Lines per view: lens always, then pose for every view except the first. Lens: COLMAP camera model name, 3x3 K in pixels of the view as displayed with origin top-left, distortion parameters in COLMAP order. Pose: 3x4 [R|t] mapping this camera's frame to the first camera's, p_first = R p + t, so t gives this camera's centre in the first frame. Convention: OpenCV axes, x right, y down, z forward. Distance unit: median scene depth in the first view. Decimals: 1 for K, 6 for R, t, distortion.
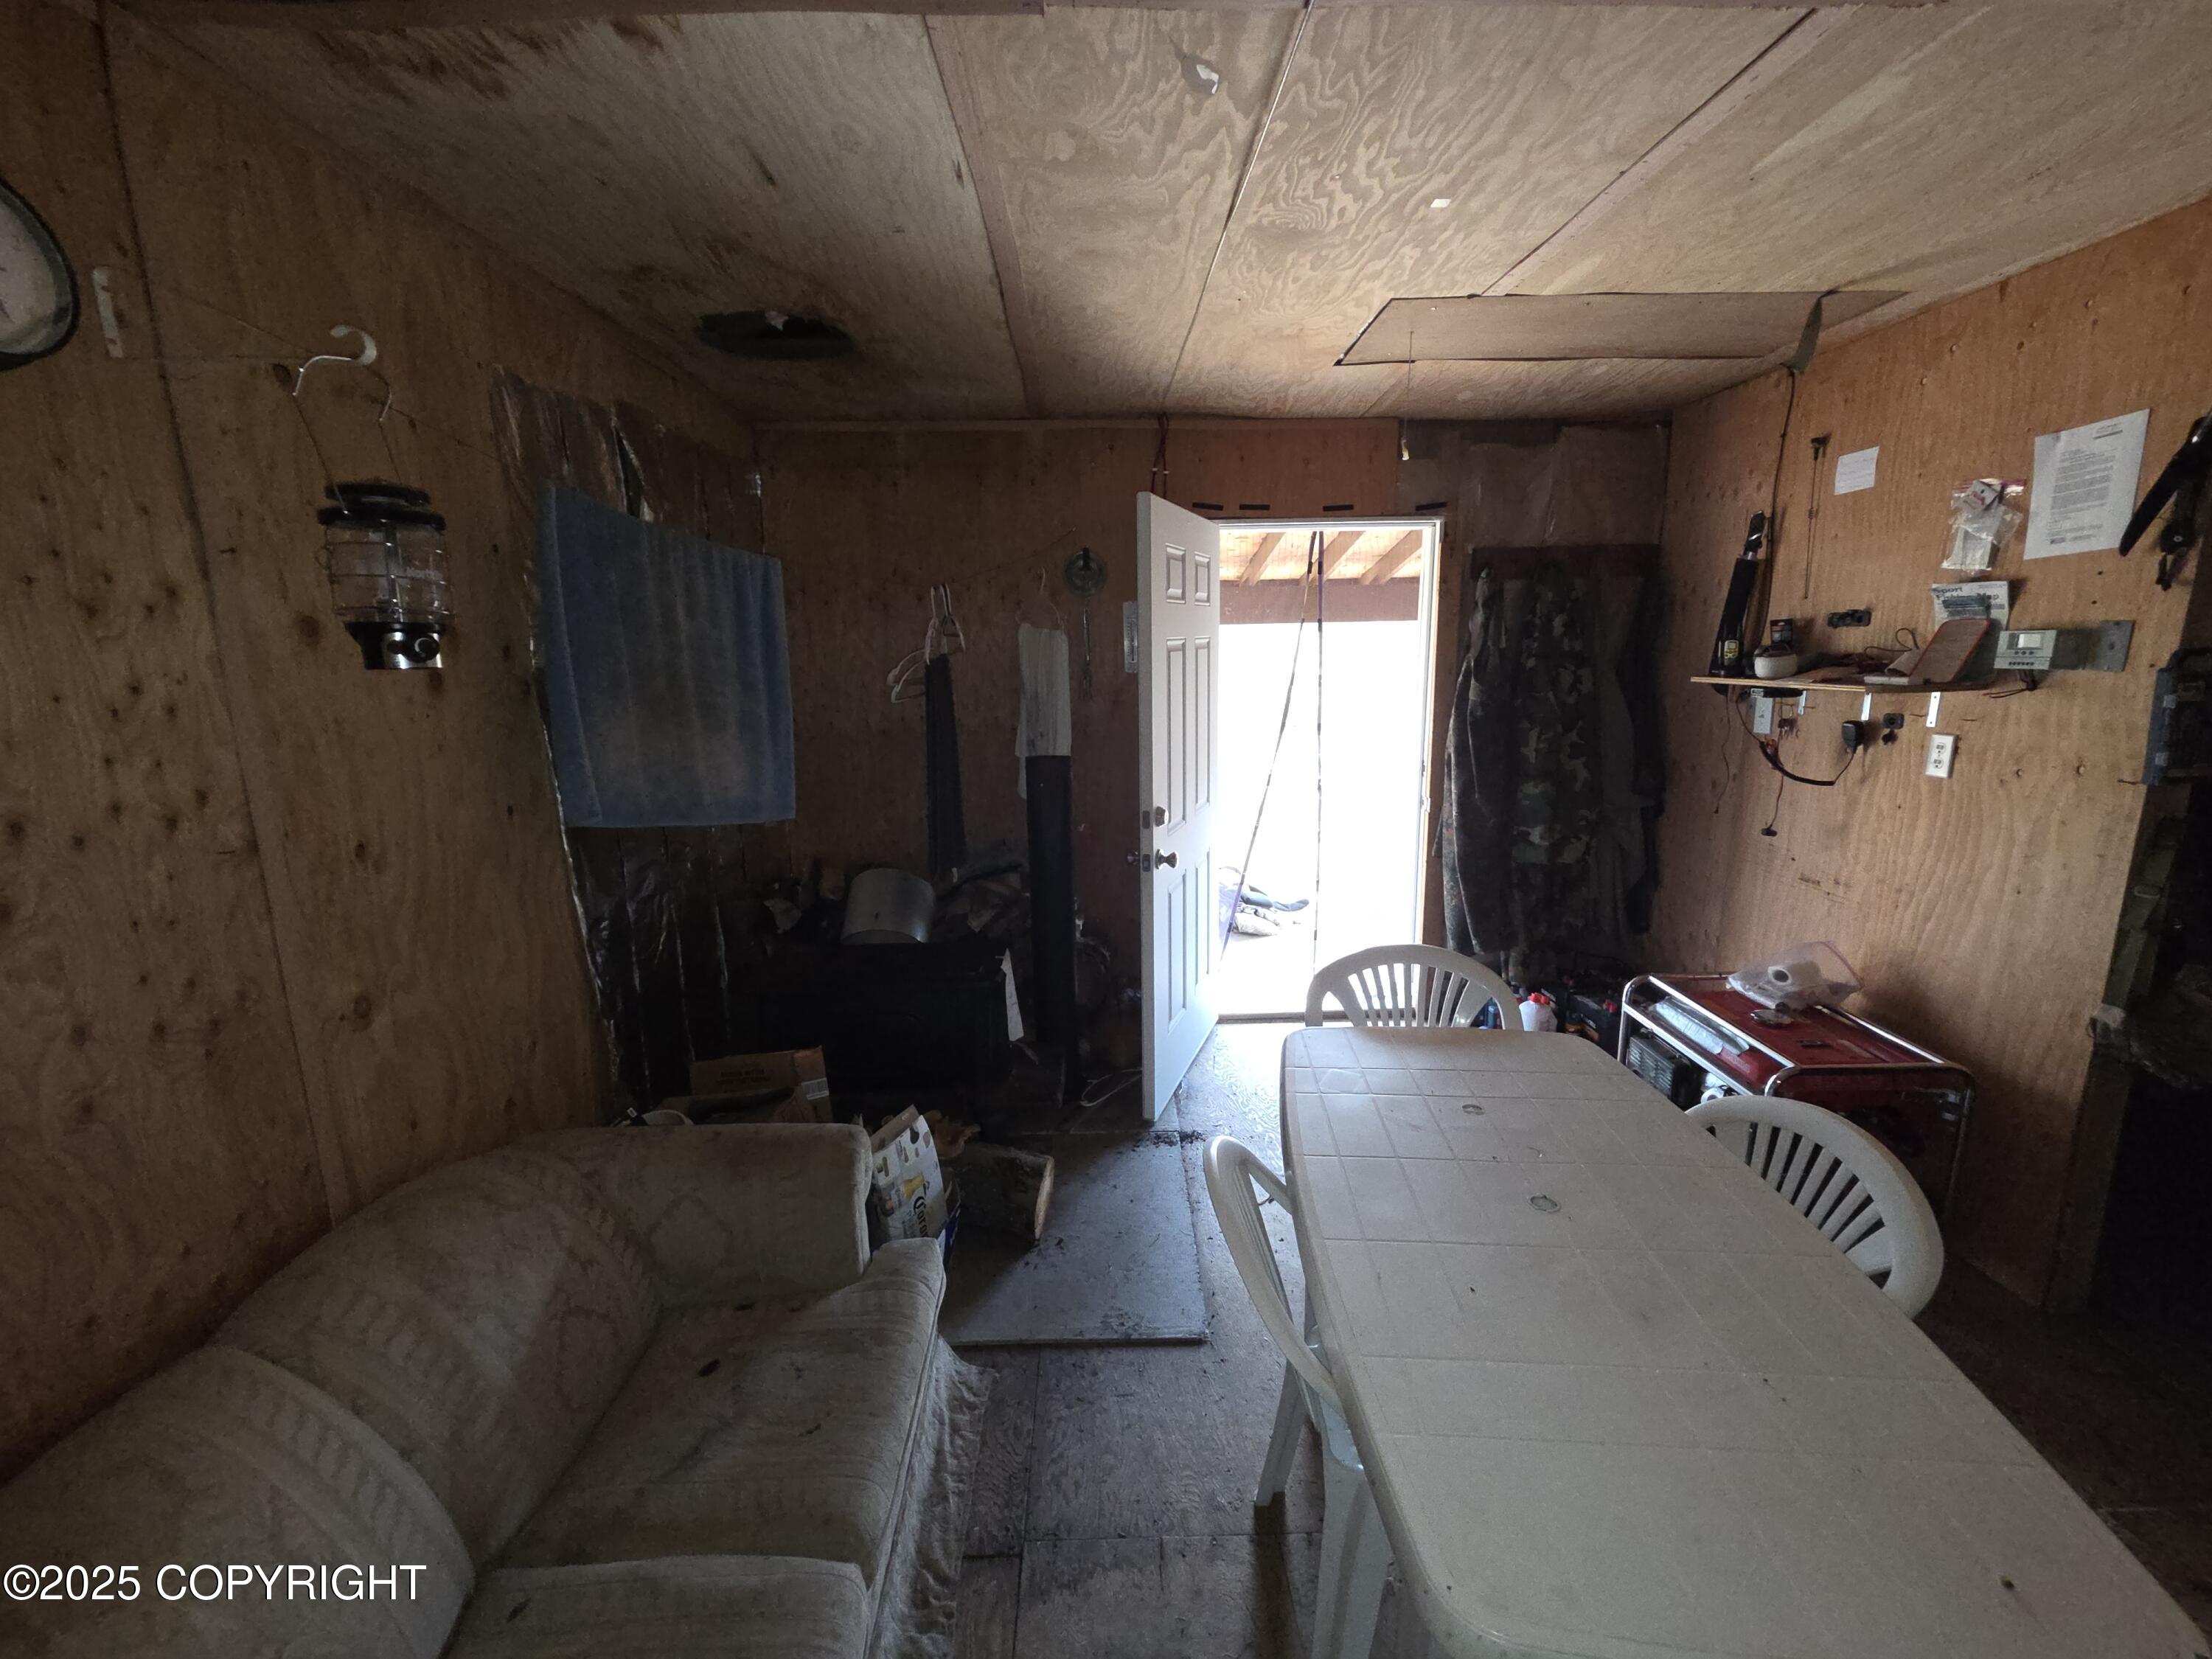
lens RADIAL K [[904.9, 0, 1121.2], [0, 904.9, 825.8], [0, 0, 1]] dist [-0.000842, -0.000308]
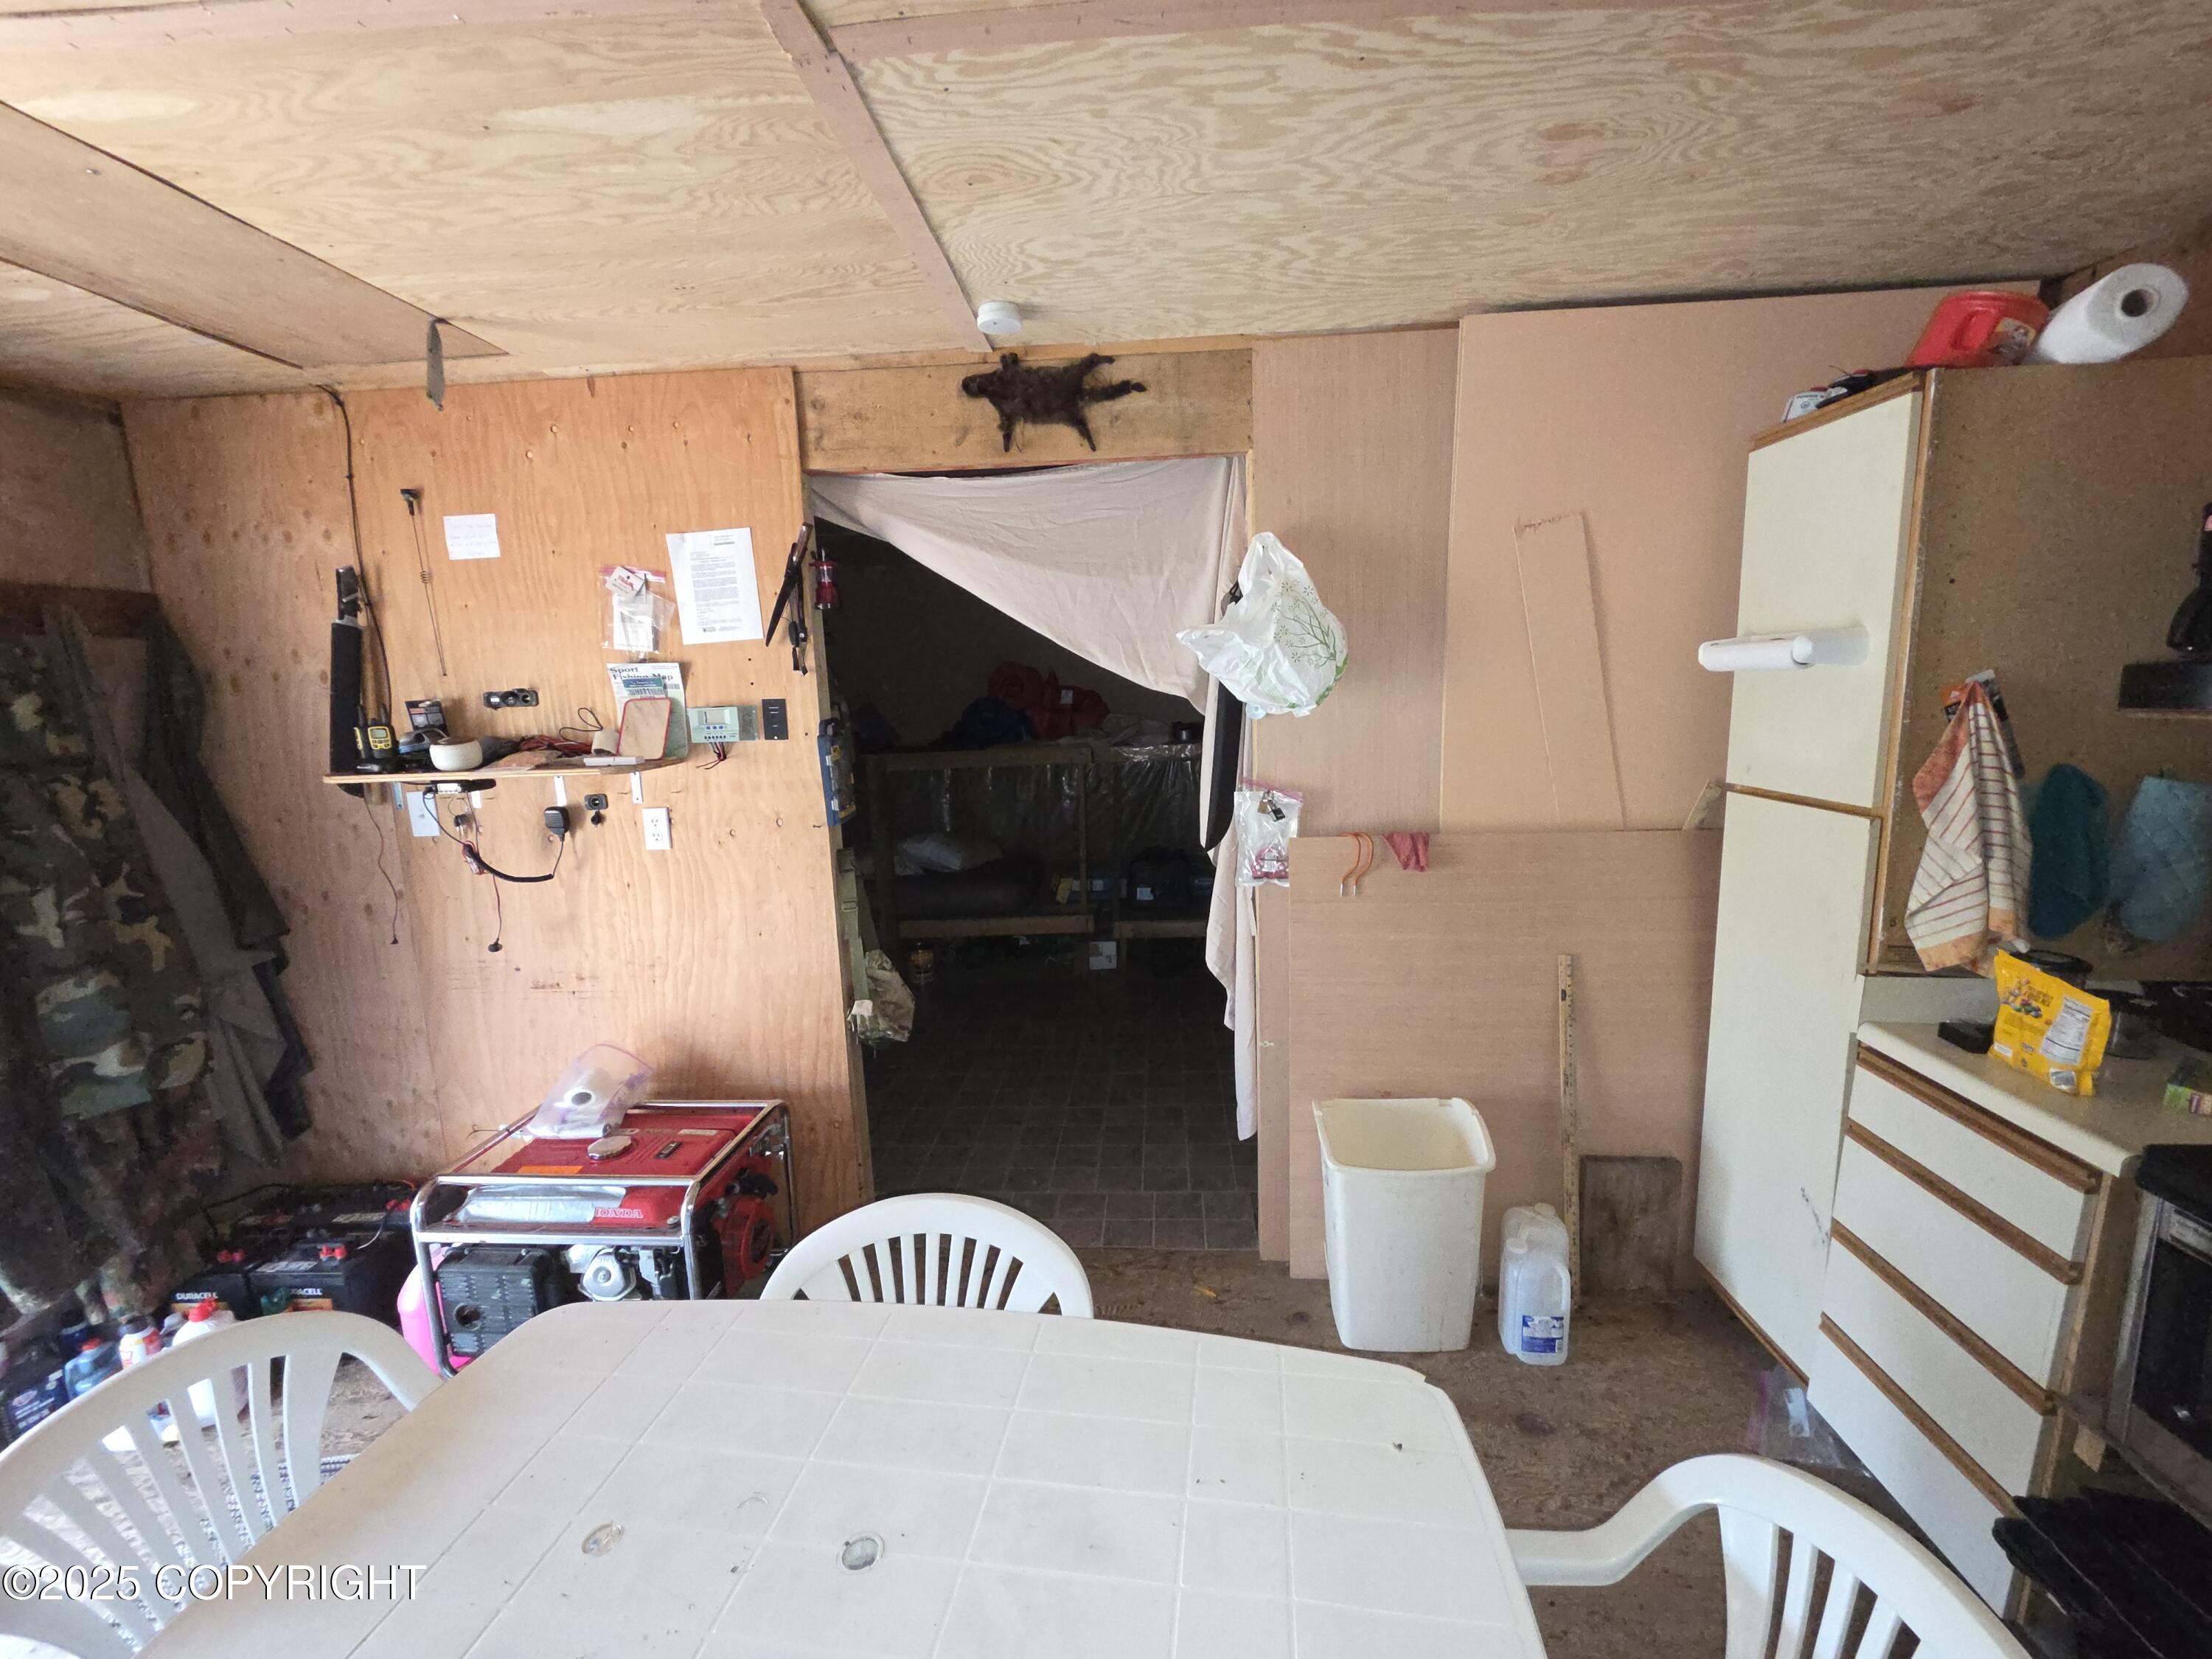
lens RADIAL K [[904.9, 0, 1115.6], [0, 904.9, 824.3], [0, 0, 1]] dist [-0.000842, -0.000308]
pose [[0.082510, -0.139349, 0.986800, -0.062117], [0.228155, 0.966520, 0.117408, -0.080669], [-0.970122, 0.215456, 0.111541, 0.361250]]
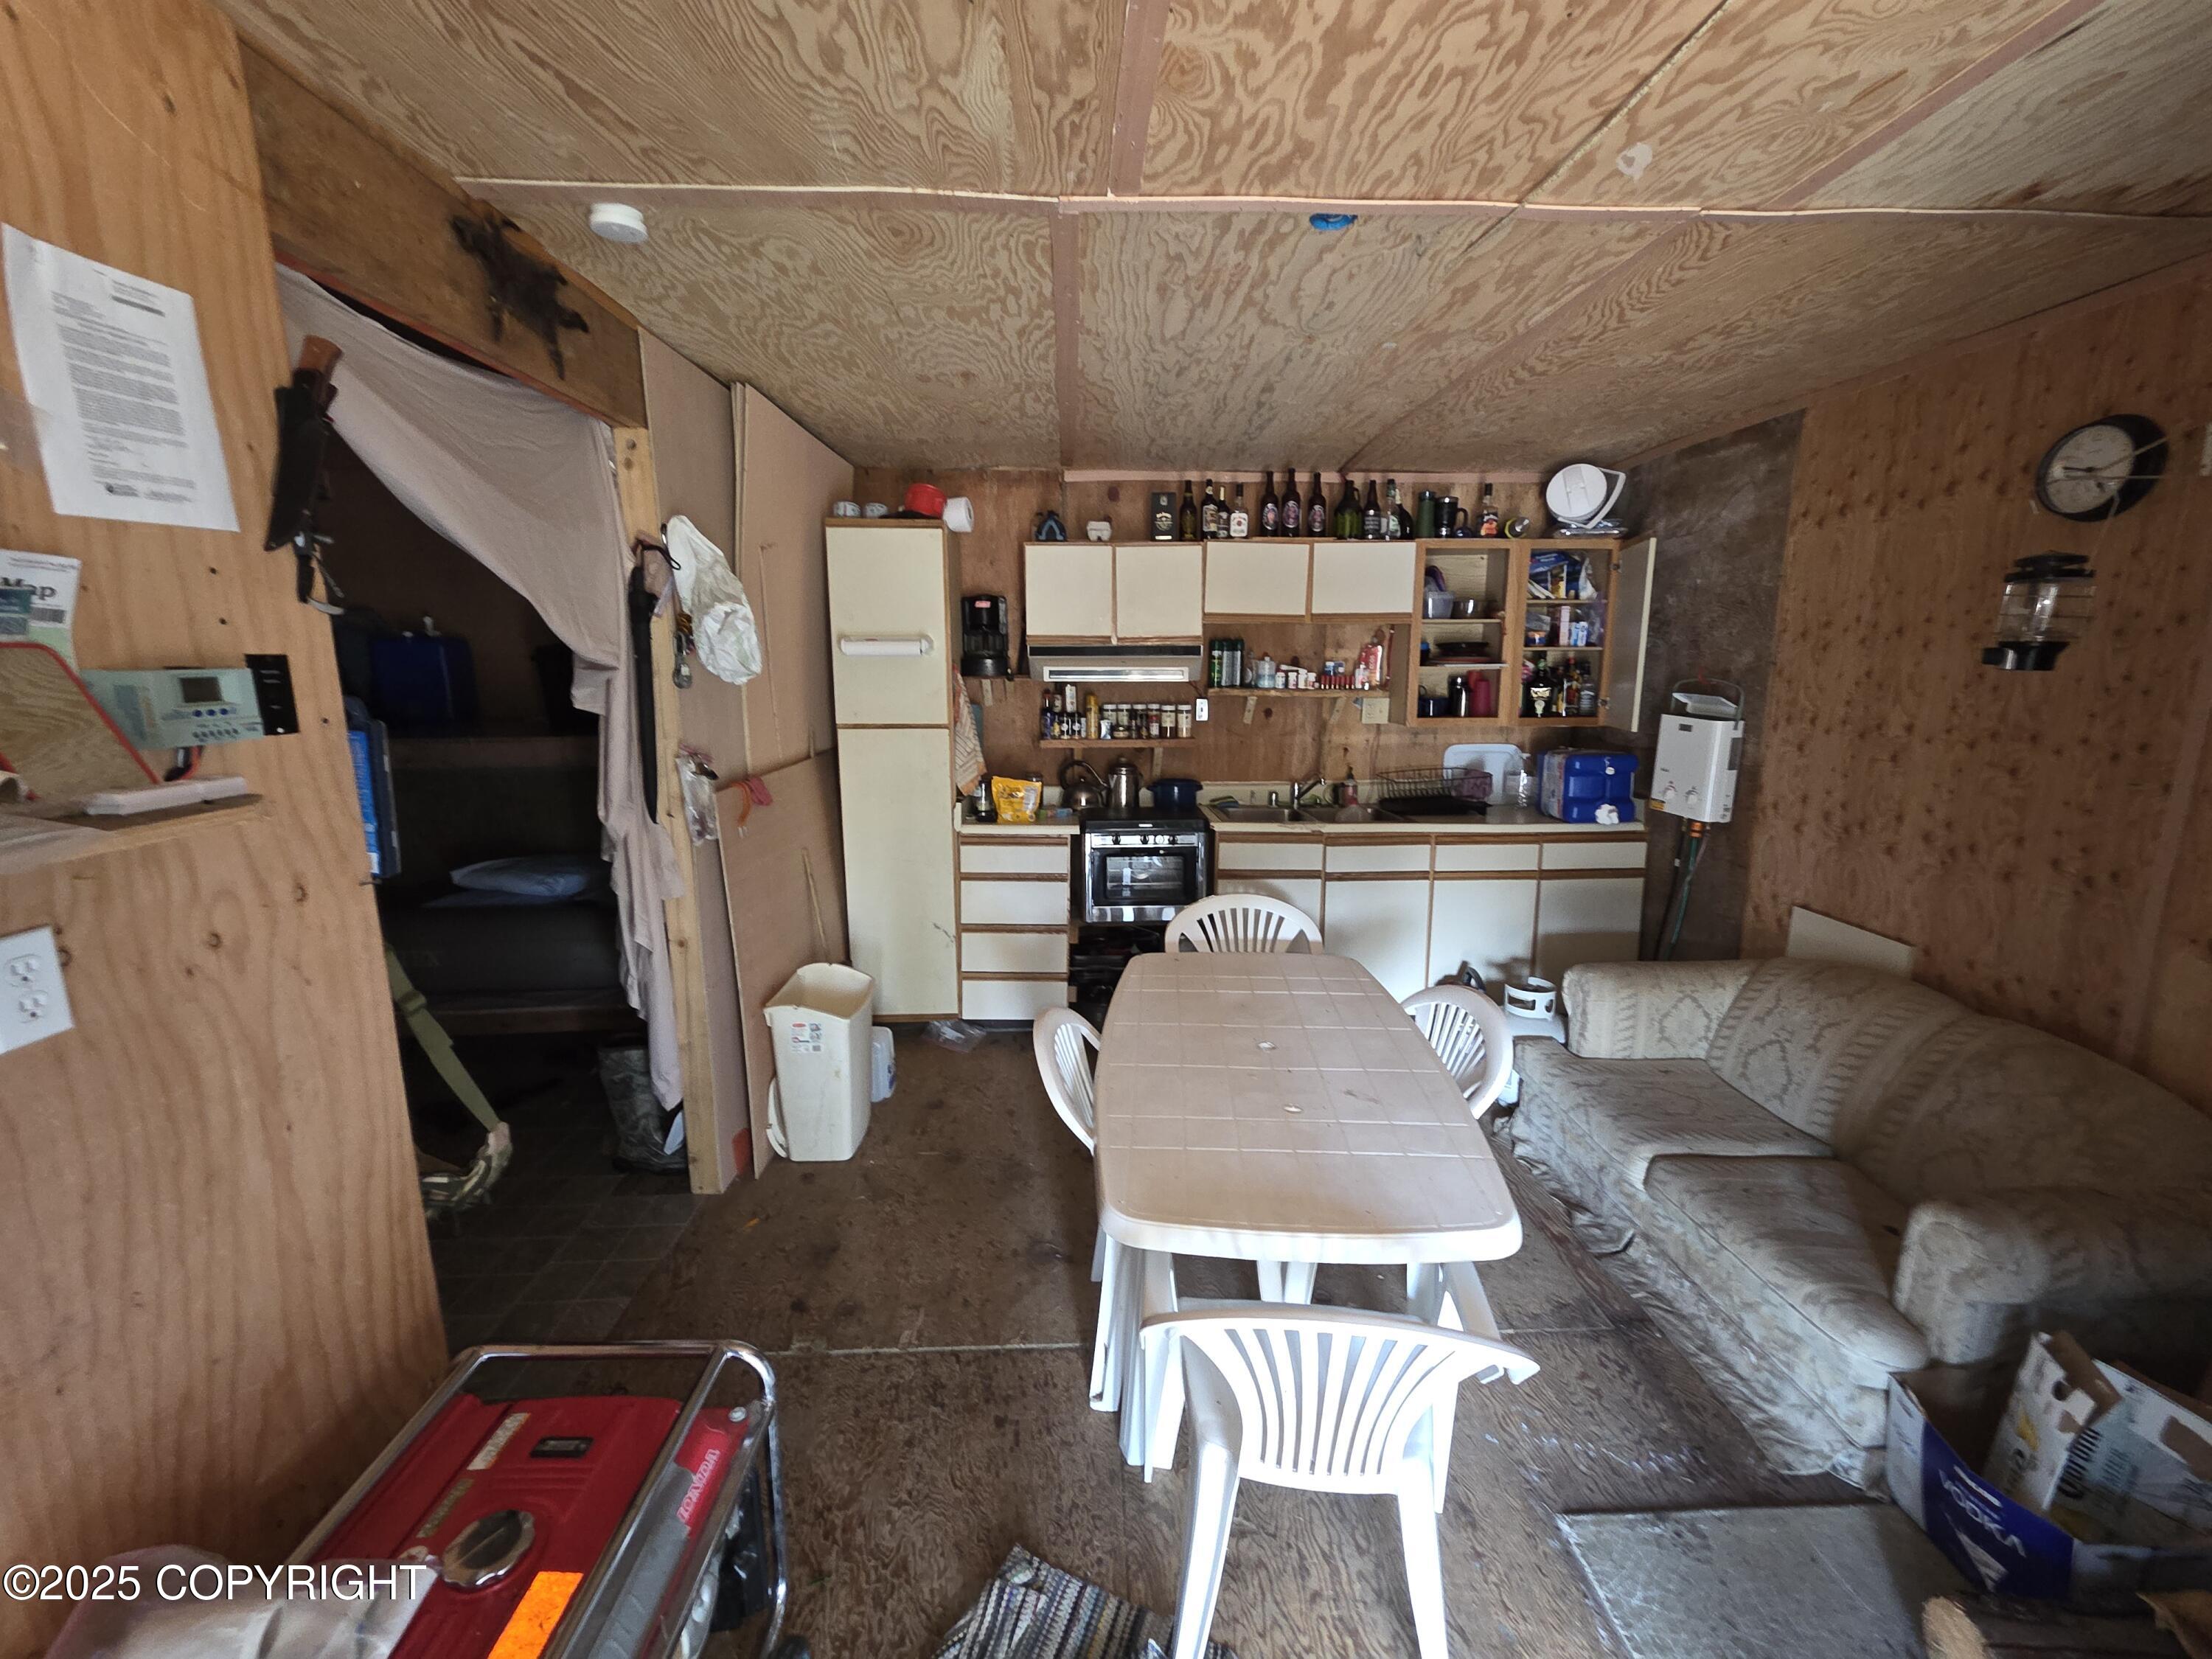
lens RADIAL K [[904.9, 0, 1110.4], [0, 904.9, 818.4], [0, 0, 1]] dist [-0.000842, -0.000308]
pose [[-0.999854, 0.016426, -0.004811, 0.418980], [0.013481, 0.928947, 0.369967, -0.271480], [0.010546, 0.369847, -0.929033, 1.282450]]
